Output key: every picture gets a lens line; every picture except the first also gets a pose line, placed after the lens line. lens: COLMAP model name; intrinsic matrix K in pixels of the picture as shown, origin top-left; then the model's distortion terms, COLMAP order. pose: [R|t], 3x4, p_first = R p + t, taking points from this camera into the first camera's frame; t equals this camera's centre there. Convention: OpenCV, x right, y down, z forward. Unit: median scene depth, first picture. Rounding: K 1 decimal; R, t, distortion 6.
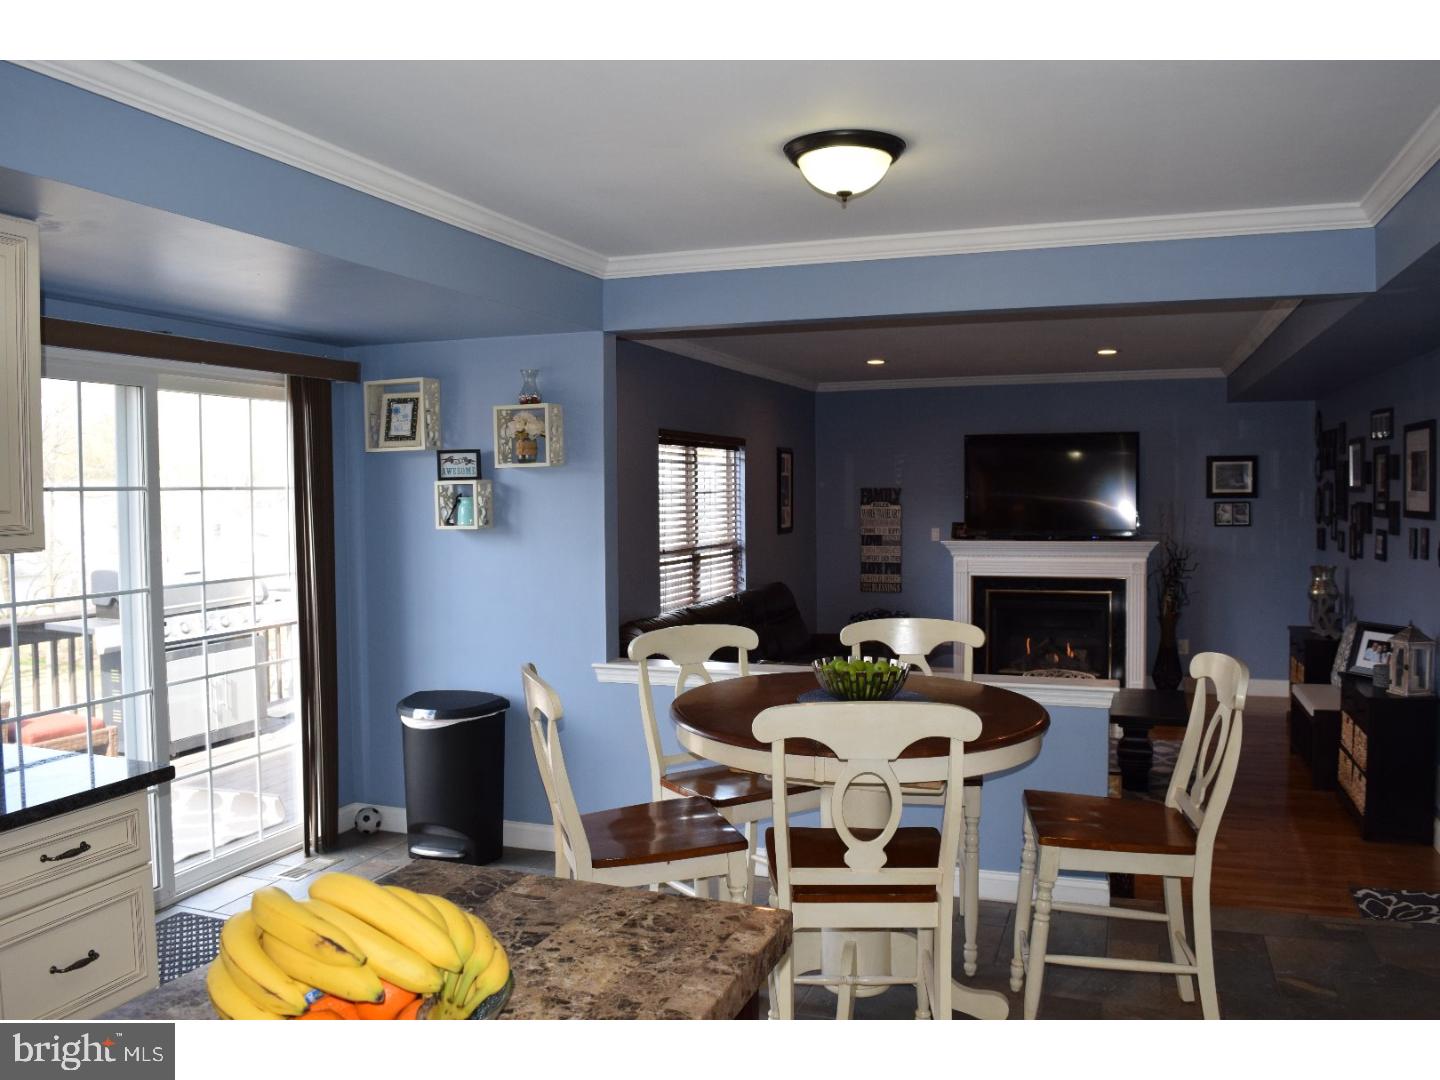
lens RADIAL K [[1139.6, 0, 722.0], [0, 1139.6, 537.2], [0, 0, 1]] dist [-0.085520, 0.002561]
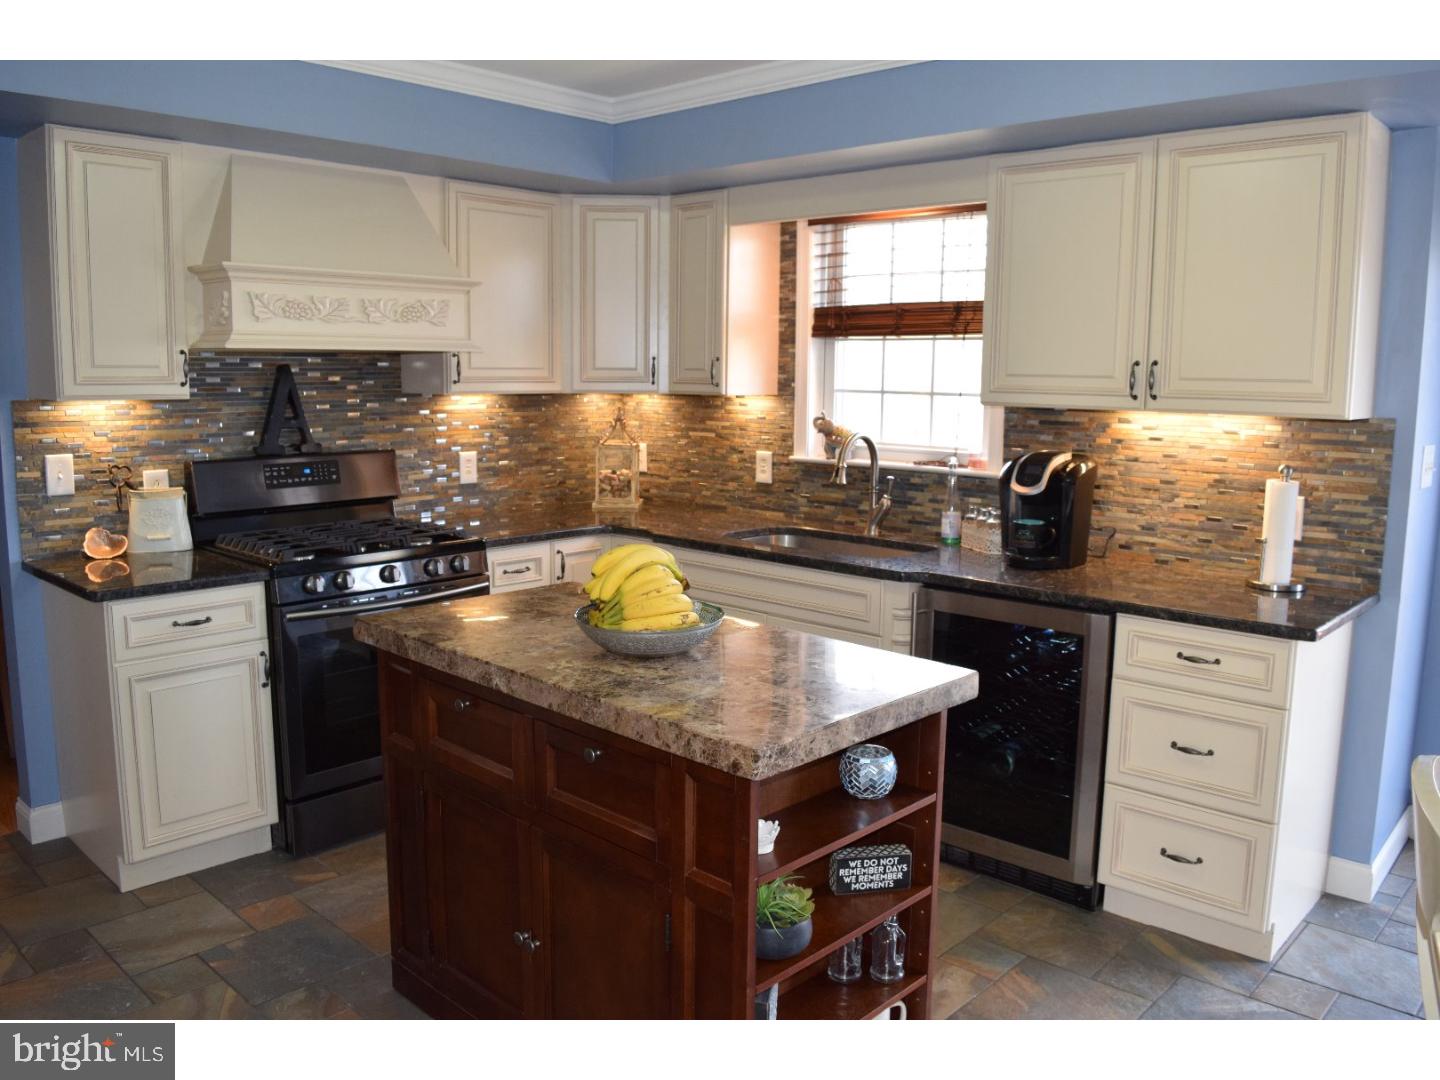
lens RADIAL K [[1139.6, 0, 721.0], [0, 1139.6, 539.8], [0, 0, 1]] dist [-0.085520, 0.002561]
pose [[-0.396650, 0.135623, -0.907896, 1.138105], [-0.043460, 0.985143, 0.166149, -0.045856], [0.916941, 0.105360, -0.384862, 1.510776]]
